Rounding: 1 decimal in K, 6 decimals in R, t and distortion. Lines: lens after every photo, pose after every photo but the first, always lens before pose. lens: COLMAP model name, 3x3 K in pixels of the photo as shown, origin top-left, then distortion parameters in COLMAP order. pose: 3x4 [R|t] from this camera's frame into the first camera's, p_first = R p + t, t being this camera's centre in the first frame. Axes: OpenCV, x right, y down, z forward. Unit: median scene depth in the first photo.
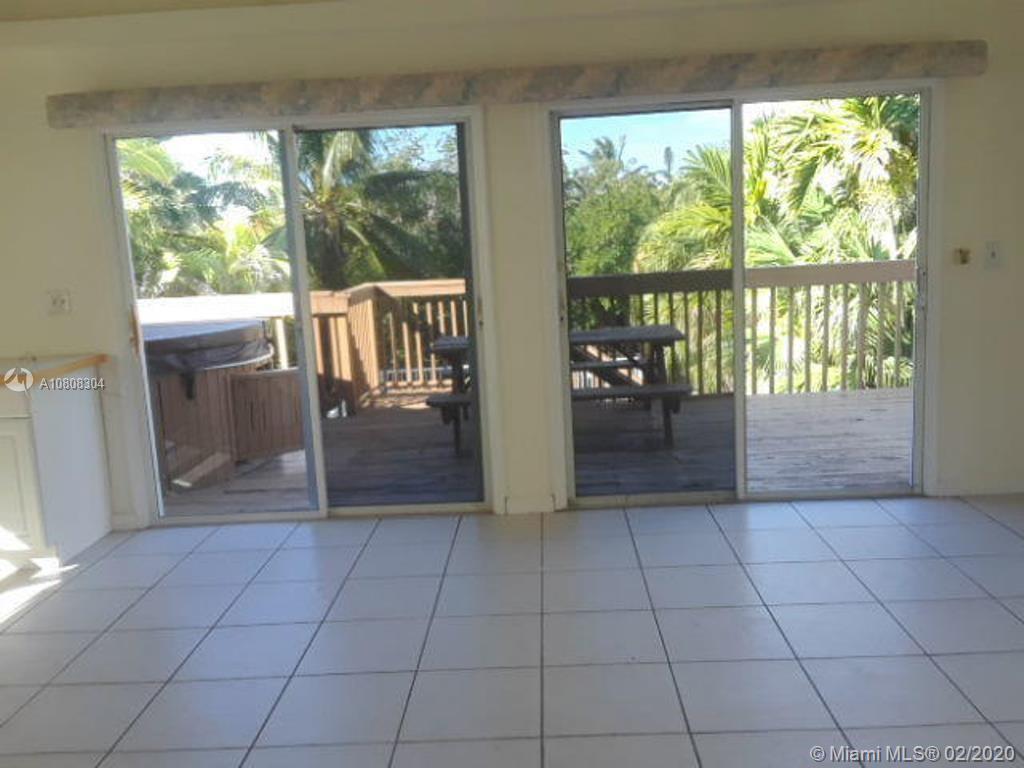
lens RADIAL K [[912.8, 0, 513.3], [0, 912.8, 378.4], [0, 0, 1]] dist [-0.012618, 0.004642]
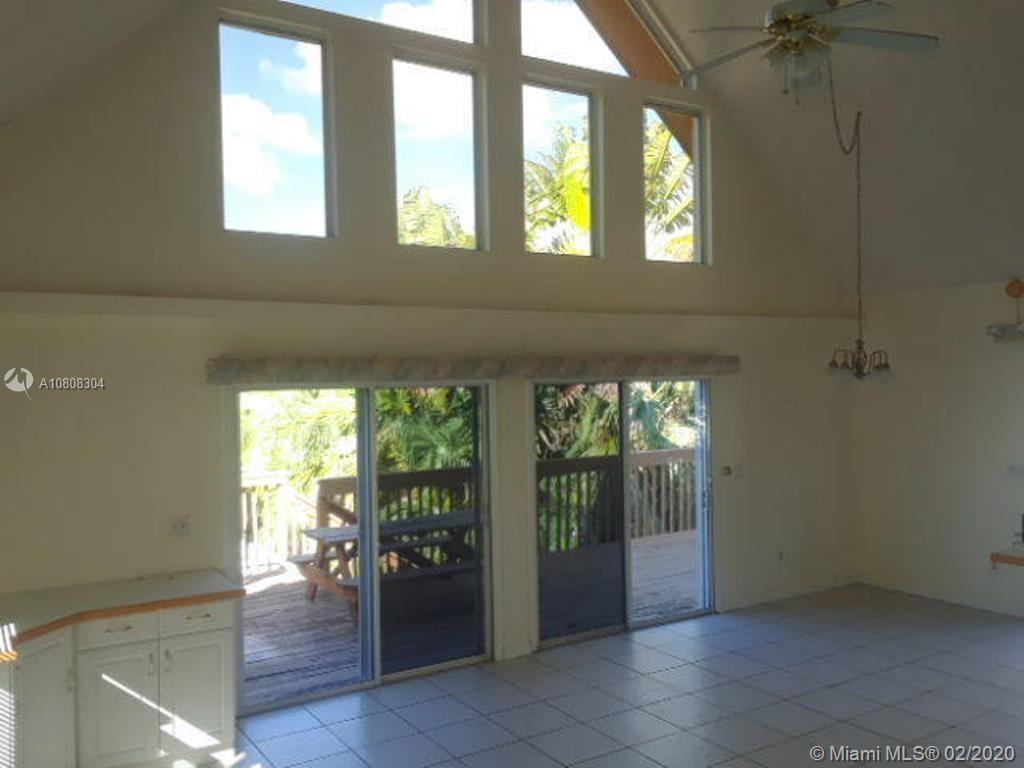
lens RADIAL K [[912.8, 0, 512.4], [0, 912.8, 387.3], [0, 0, 1]] dist [-0.012618, 0.004642]
pose [[0.819990, 0.027368, 0.571723, -0.810780], [0.067625, 0.987228, -0.144249, -0.062206], [-0.568369, 0.156945, 0.807667, -0.204676]]
